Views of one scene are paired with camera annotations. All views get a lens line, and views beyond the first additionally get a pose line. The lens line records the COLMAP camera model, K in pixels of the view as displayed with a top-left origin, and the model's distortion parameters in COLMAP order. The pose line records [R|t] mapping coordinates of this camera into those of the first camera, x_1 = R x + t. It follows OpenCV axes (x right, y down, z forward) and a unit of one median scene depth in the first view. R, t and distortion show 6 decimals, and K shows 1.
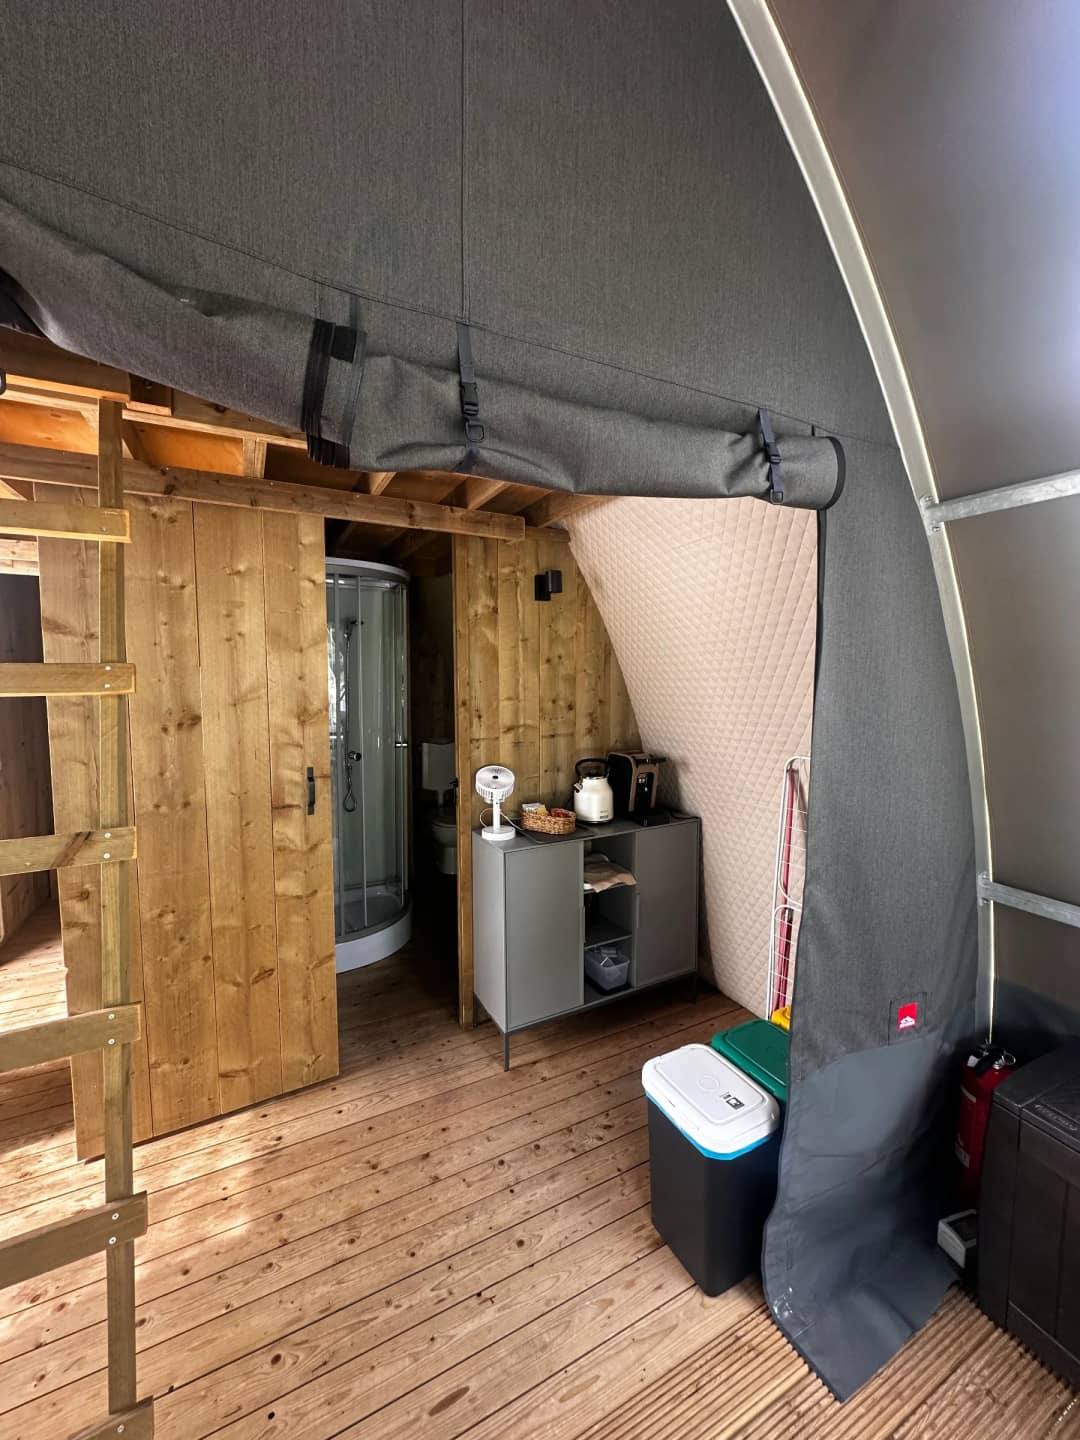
lens RADIAL K [[575.7, 0, 540.0], [0, 575.7, 720.0], [0, 0, 1]] dist [-0.000858, 0.000122]
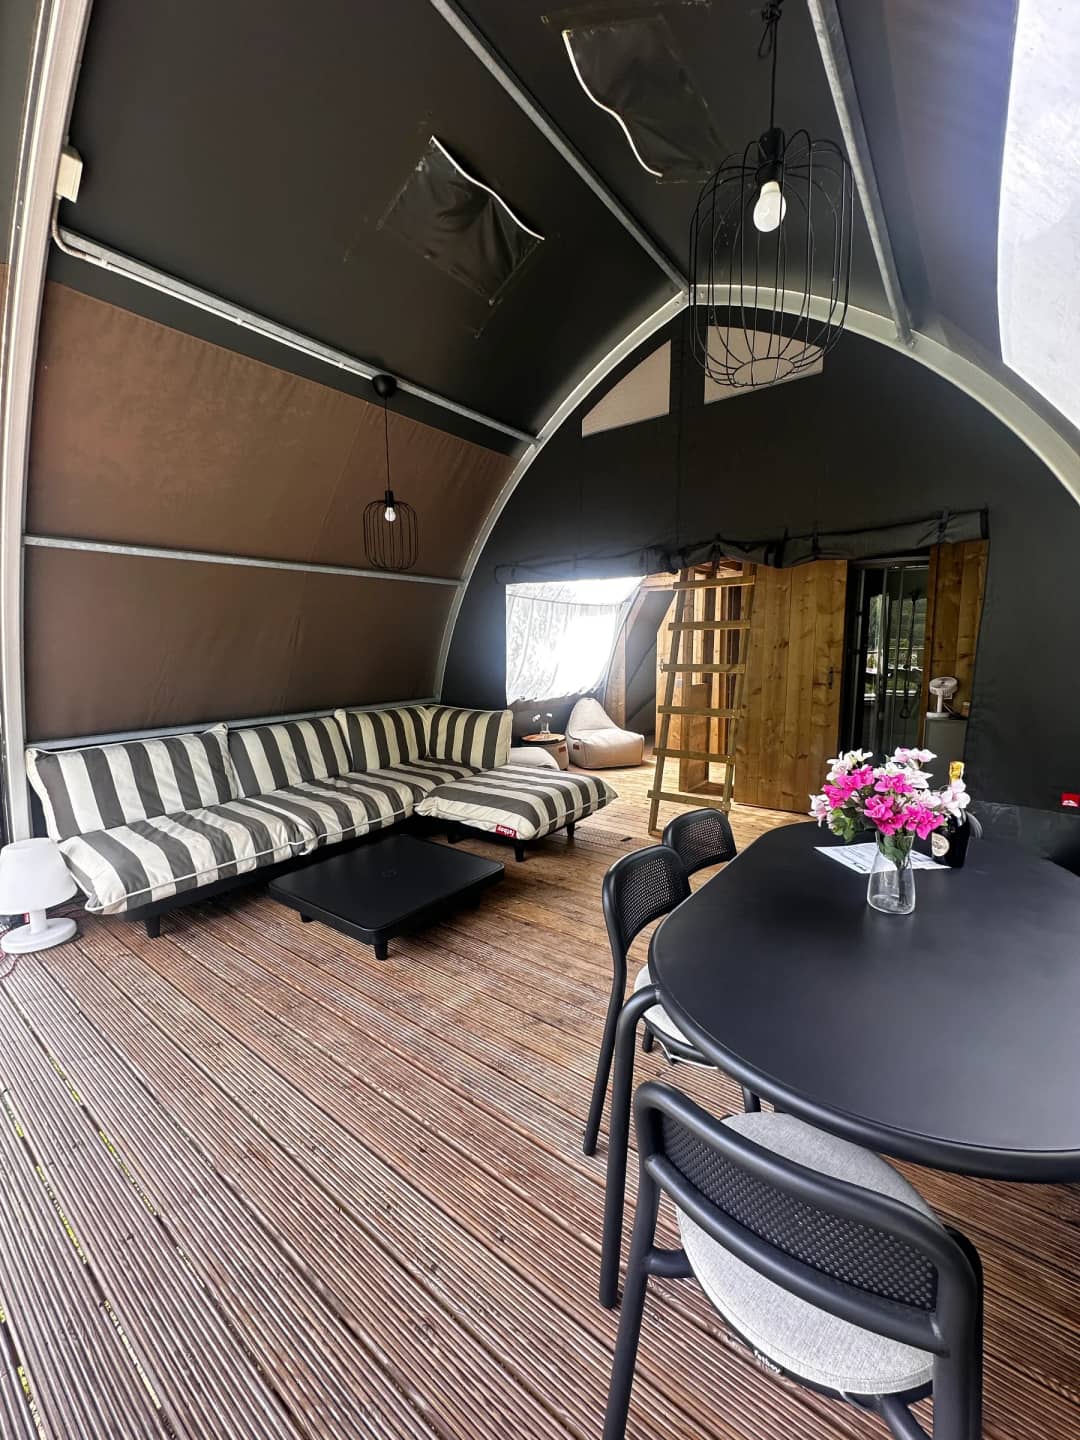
lens RADIAL K [[575.7, 0, 540.0], [0, 575.7, 720.0], [0, 0, 1]] dist [-0.000858, 0.000122]
pose [[0.429407, 0.111015, -0.896262, 1.131653], [-0.067774, 0.993579, 0.090598, 0.162560], [0.900565, 0.021840, 0.434173, -0.964582]]
